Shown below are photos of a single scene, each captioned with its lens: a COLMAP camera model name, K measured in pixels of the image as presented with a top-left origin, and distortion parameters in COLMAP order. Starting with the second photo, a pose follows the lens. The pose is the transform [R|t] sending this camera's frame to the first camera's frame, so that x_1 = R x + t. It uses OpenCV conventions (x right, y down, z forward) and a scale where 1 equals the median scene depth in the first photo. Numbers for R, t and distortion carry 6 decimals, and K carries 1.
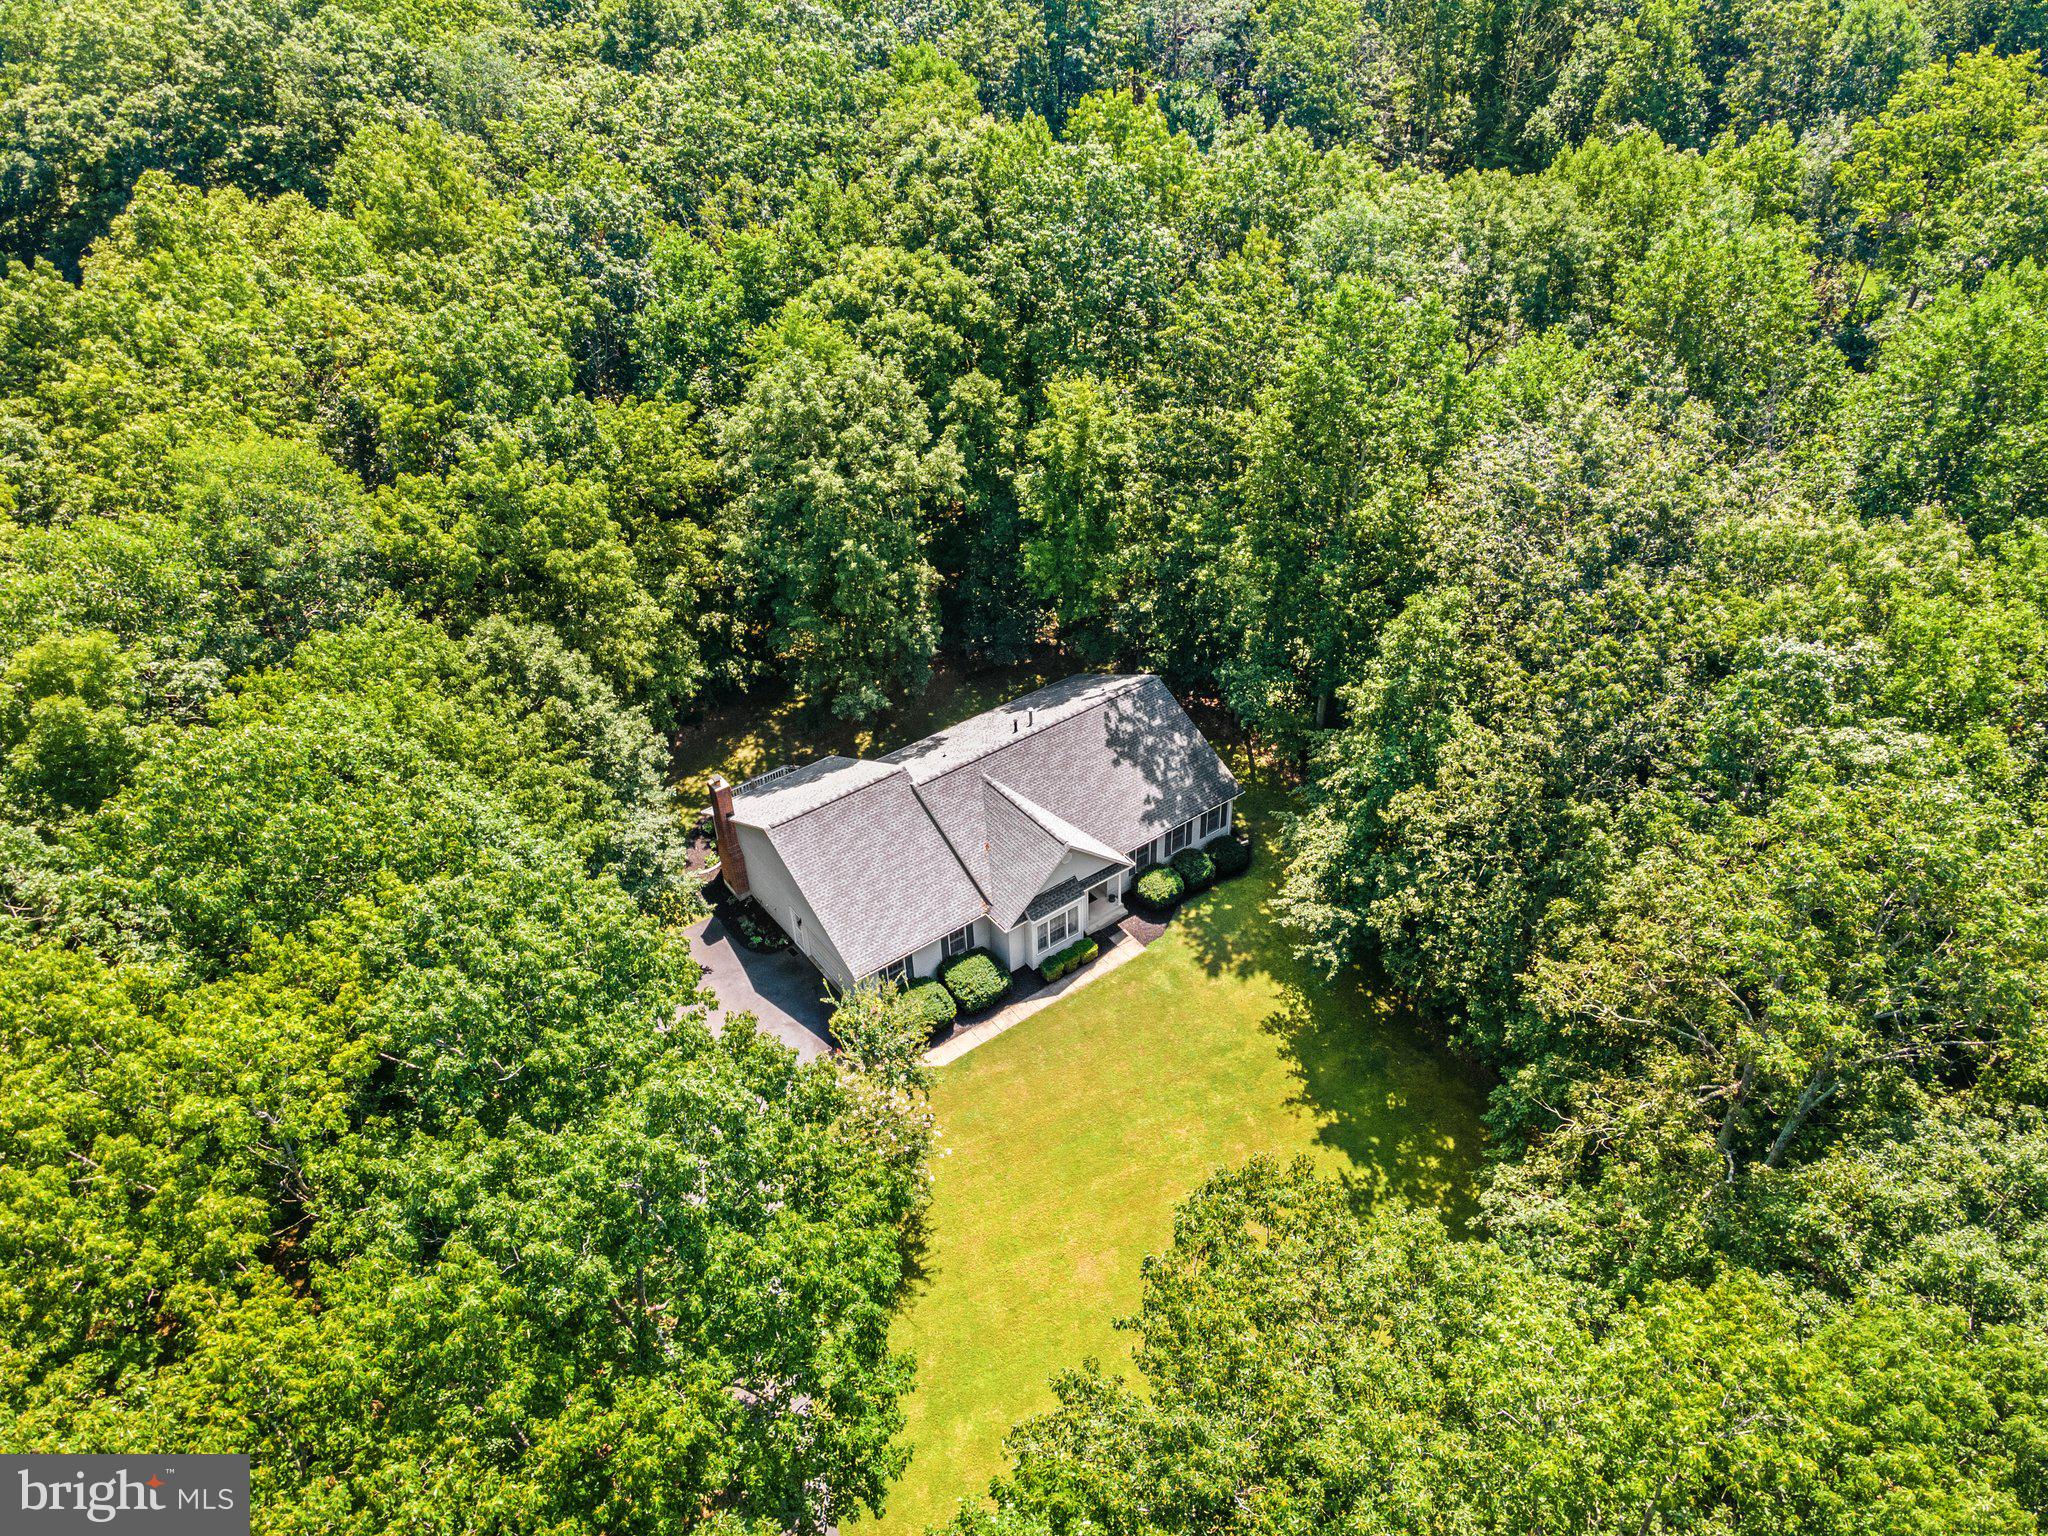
lens RADIAL K [[1470.4, 0, 1044.1], [0, 1470.4, 733.1], [0, 0, 1]] dist [0.042250, -0.000439]
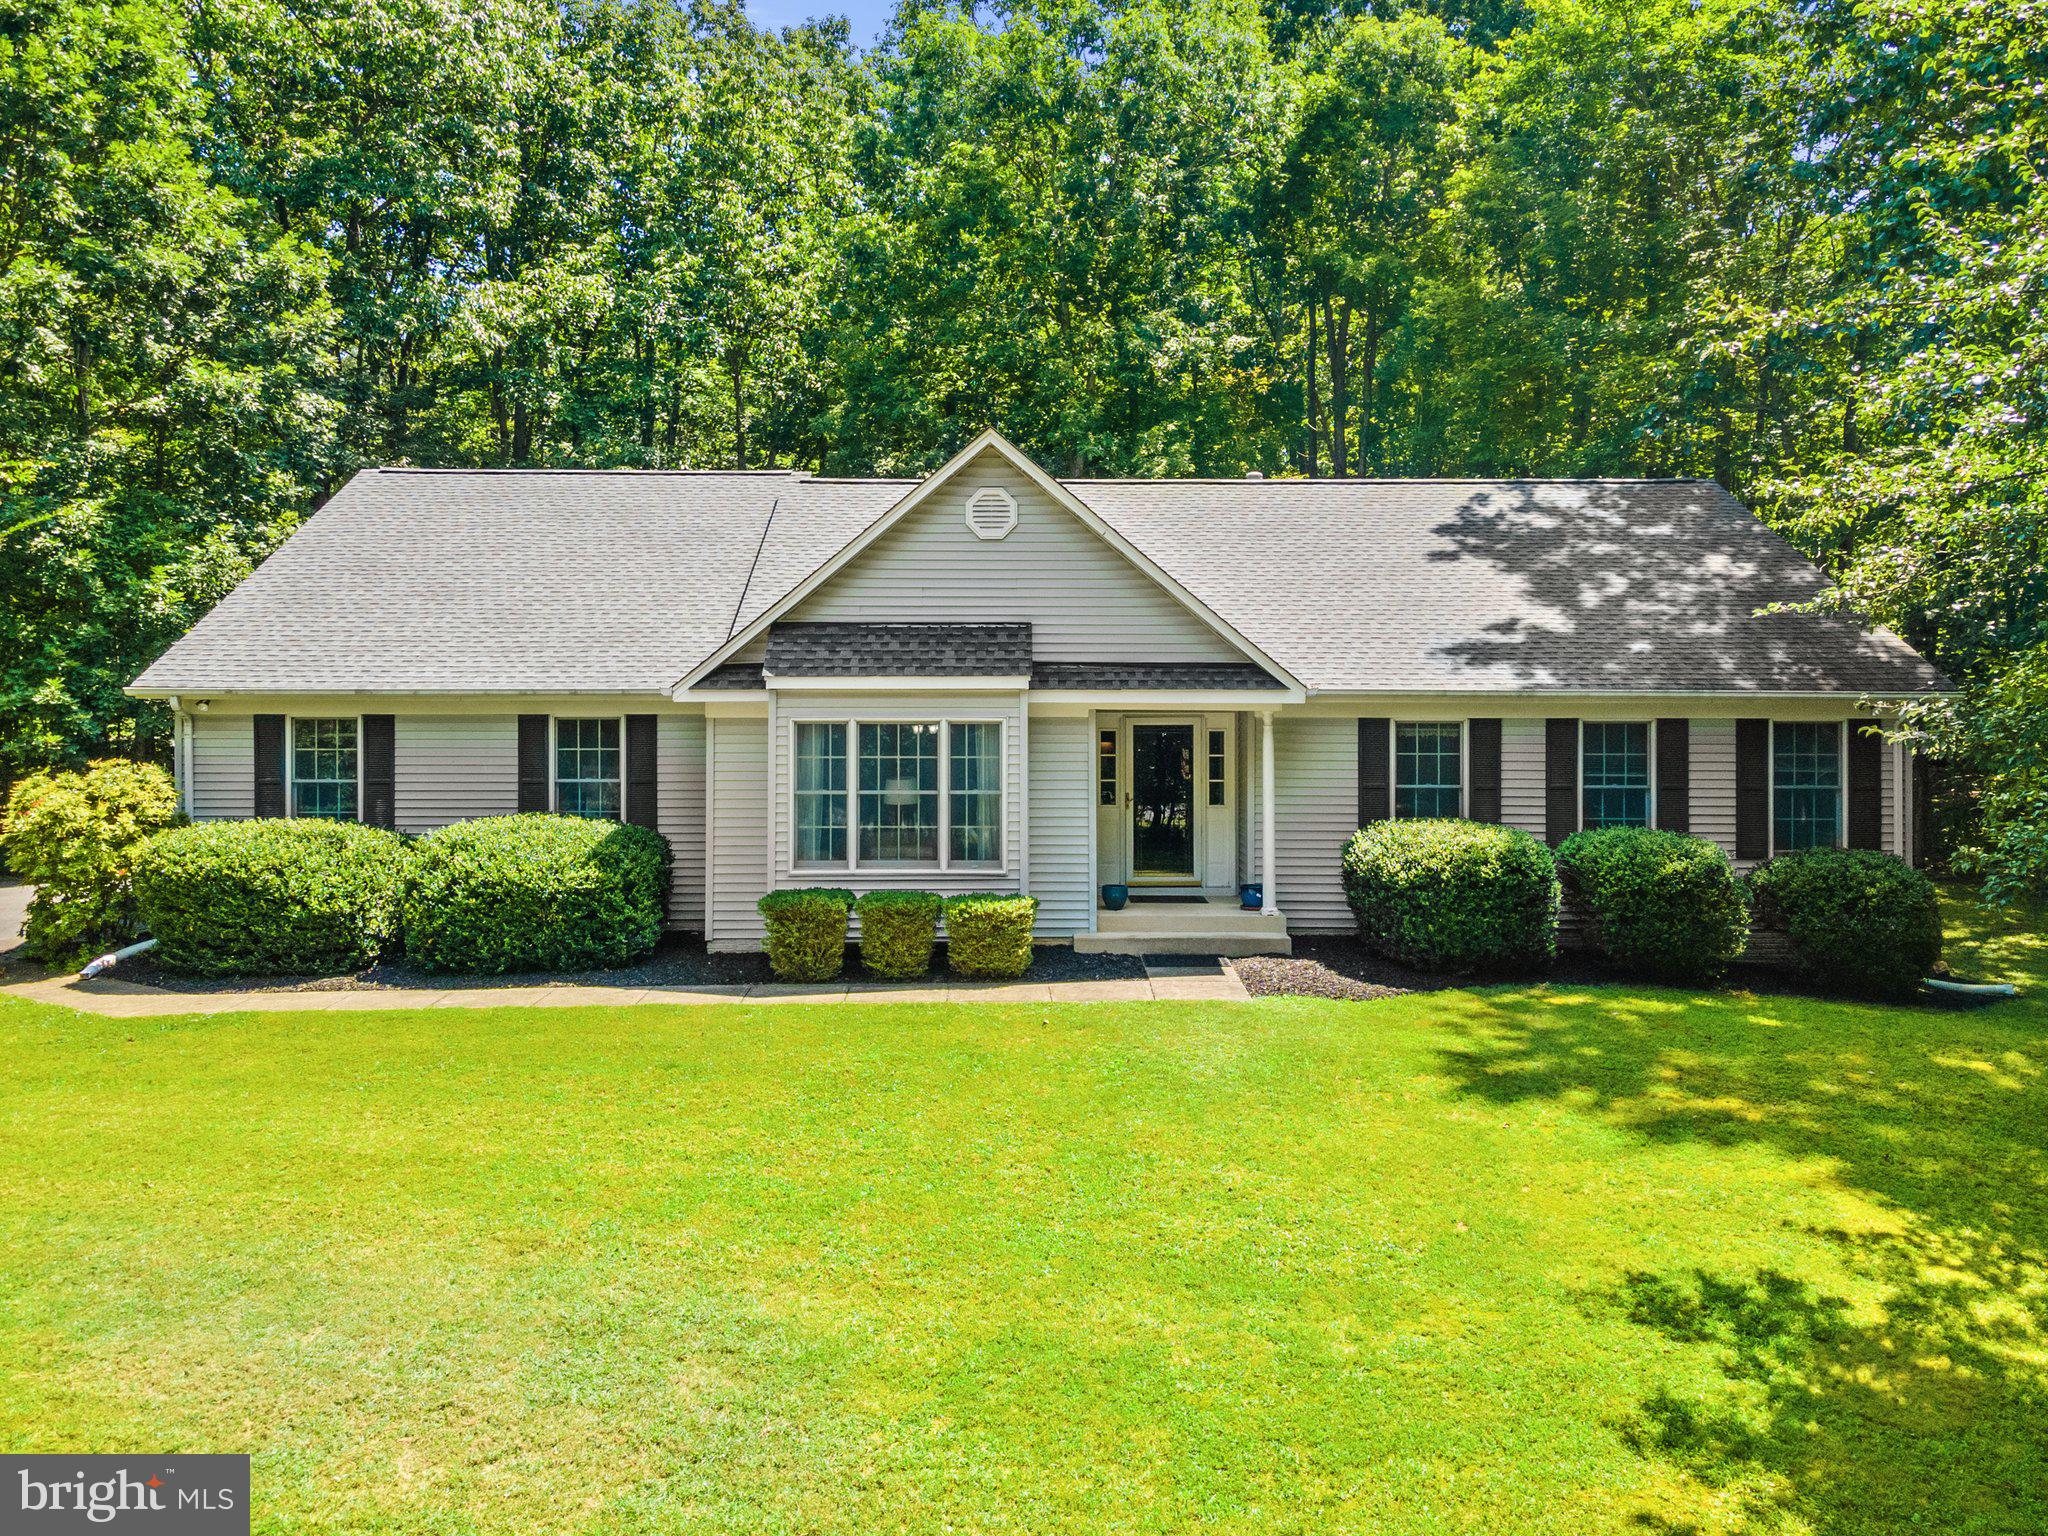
lens RADIAL K [[1640.2, 0, 974.0], [0, 1640.2, 718.6], [0, 0, 1]] dist [0.034517, 0.004572]
pose [[0.805988, 0.035549, -0.590863, 0.172223], [-0.342179, 0.842494, -0.416074, 0.220060], [0.483007, 0.537532, 0.691205, 0.768286]]
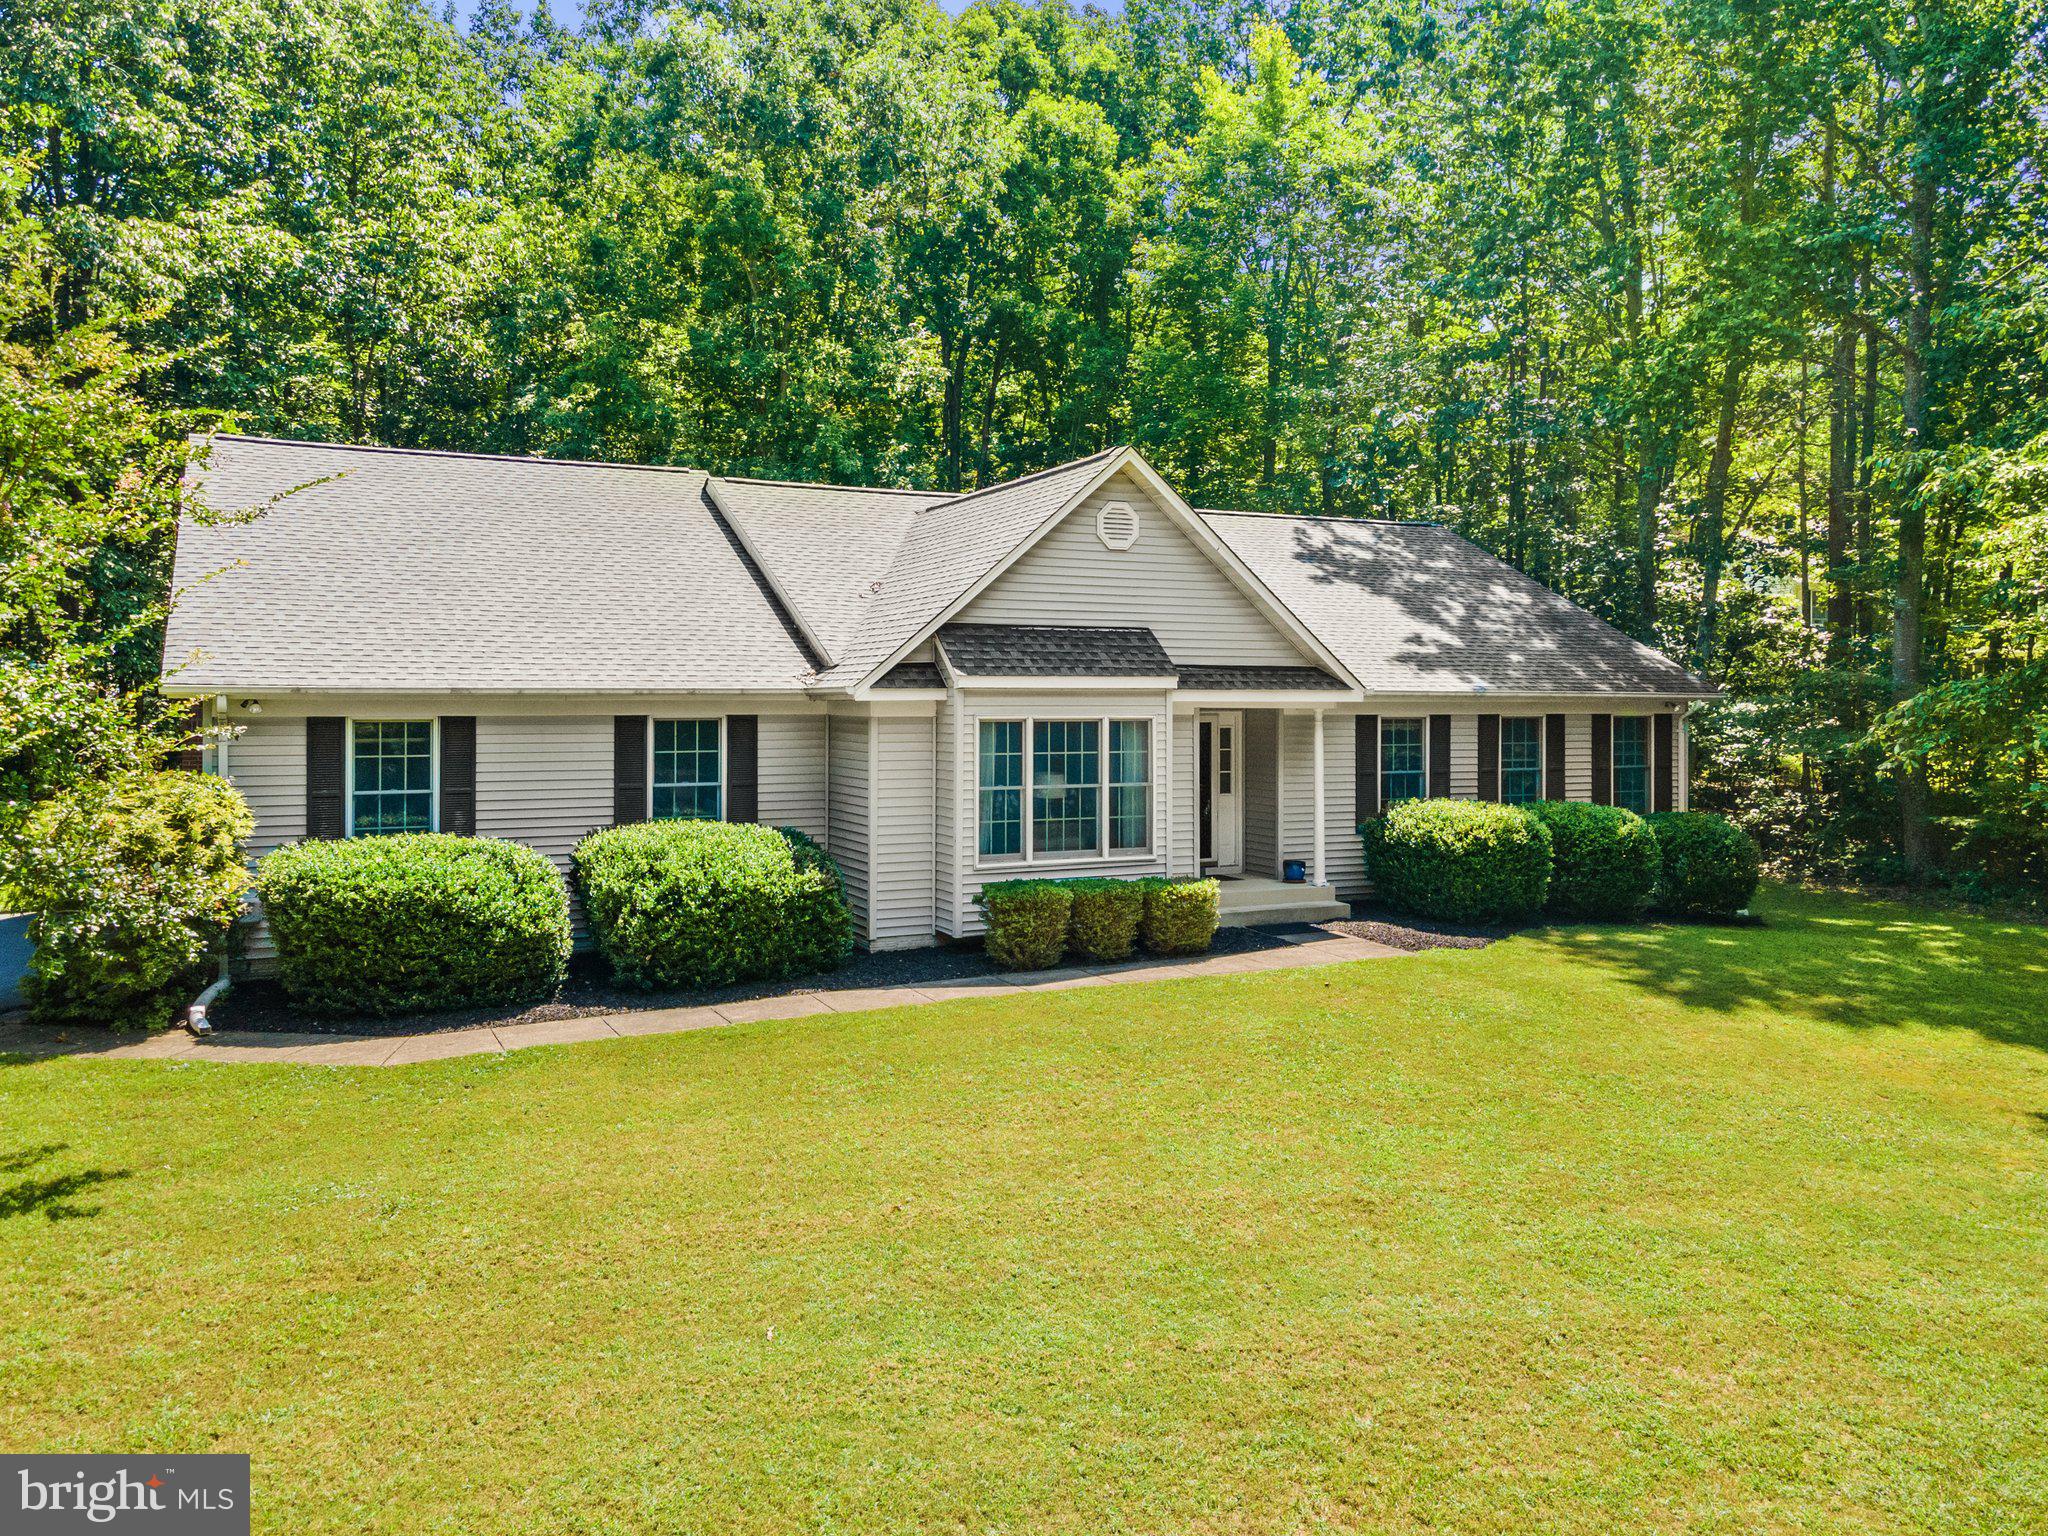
lens RADIAL K [[1552.4, 0, 1024.0], [0, 1552.4, 768.0], [0, 0, 1]] dist [0.034367, 0.005685]
pose [[0.982915, 0.032113, -0.181239, 0.049518], [-0.120340, 0.857177, -0.500765, 0.254077], [0.139273, 0.514020, 0.846396, 0.726121]]
